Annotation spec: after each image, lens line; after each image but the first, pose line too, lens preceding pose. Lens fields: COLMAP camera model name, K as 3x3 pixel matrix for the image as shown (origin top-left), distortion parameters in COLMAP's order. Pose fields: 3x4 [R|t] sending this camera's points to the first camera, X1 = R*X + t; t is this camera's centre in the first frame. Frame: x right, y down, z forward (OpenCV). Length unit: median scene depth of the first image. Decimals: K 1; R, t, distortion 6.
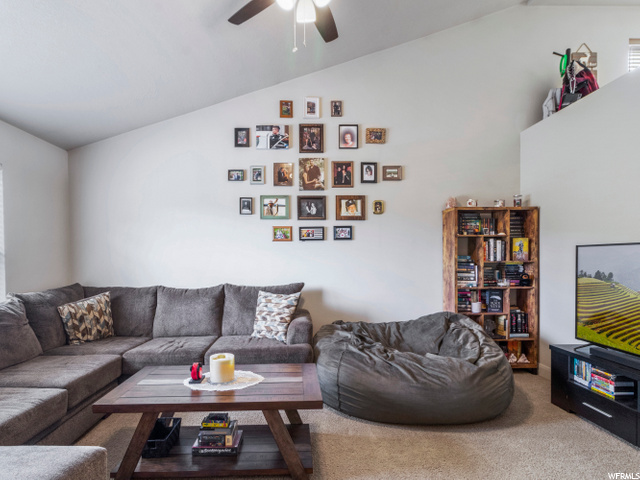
lens RADIAL K [[347.9, 0, 302.1], [0, 347.9, 263.0], [0, 0, 1]] dist [0.001909, 0.000569]
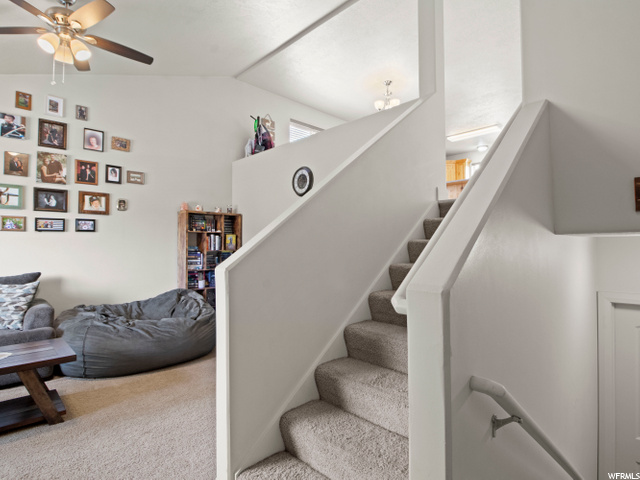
lens RADIAL K [[340.0, 0, 321.3], [0, 340.0, 234.9], [0, 0, 1]] dist [0.001454, -0.017981]
pose [[0.728508, 0.024979, 0.684582, -0.072439], [0.010662, 0.998800, -0.047790, 0.002715], [-0.684955, 0.042114, 0.727368, -0.286366]]
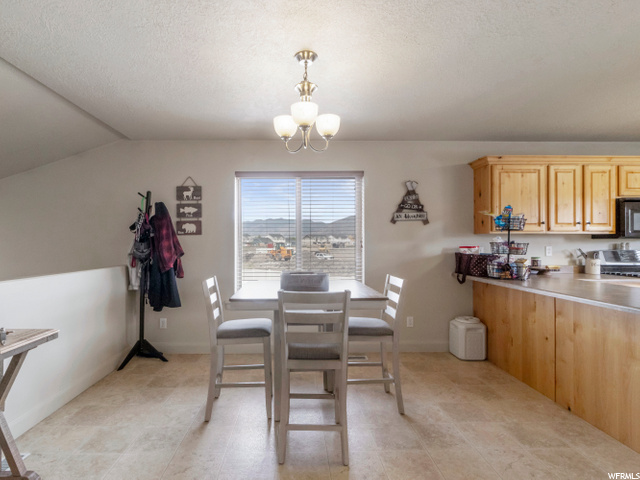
lens RADIAL K [[335.7, 0, 299.7], [0, 335.7, 239.4], [0, 0, 1]] dist [0.000403, 0.000076]
pose [[0.999985, -0.001179, -0.005425, 1.140361], [0.001048, 0.999712, -0.023992, -0.432642], [0.005452, 0.023986, 0.999697, 0.049433]]
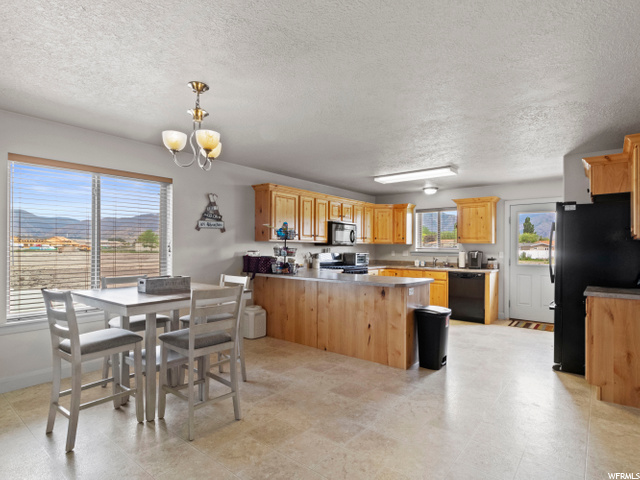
lens RADIAL K [[349.1, 0, 320.0], [0, 349.1, 240.0], [0, 0, 1]] dist [-0.001798, -0.000092]
pose [[0.649043, 0.019920, 0.760491, 0.819578], [0.004252, 0.999547, -0.029810, -0.435043], [-0.760739, 0.022581, 0.648664, -0.002470]]
